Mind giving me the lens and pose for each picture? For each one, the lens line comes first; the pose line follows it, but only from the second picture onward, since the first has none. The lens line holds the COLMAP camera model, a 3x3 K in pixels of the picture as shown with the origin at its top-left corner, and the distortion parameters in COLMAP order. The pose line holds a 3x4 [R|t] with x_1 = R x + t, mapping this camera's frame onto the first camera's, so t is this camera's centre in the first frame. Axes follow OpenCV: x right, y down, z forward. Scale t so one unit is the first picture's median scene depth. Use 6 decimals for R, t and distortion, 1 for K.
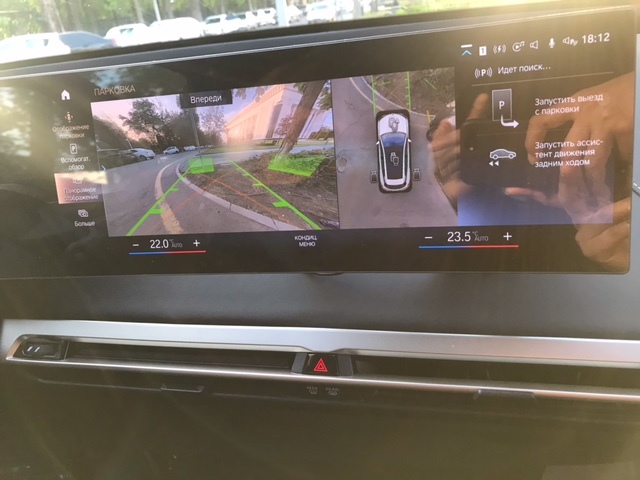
lens RADIAL K [[531.4, 0, 320.0], [0, 531.4, 240.0], [0, 0, 1]] dist [0.001167, -0.003430]
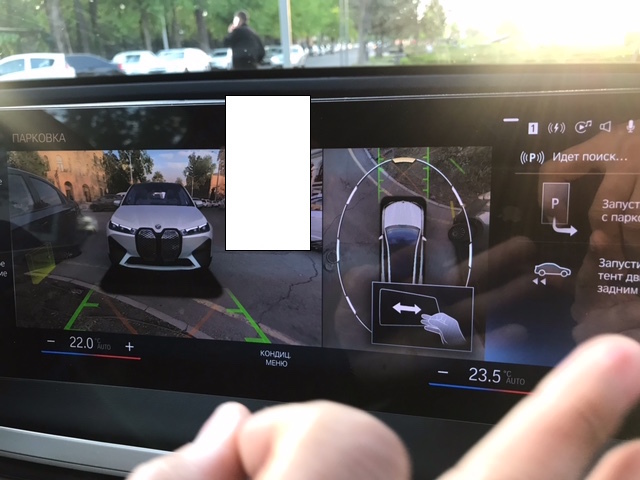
lens RADIAL K [[531.4, 0, 320.0], [0, 531.4, 240.0], [0, 0, 1]] dist [0.001167, -0.003430]
pose [[0.997430, 0.070165, 0.014480, 0.014215], [-0.069038, 0.995332, -0.067437, -0.123835], [-0.019144, 0.066264, 0.997618, 0.266408]]
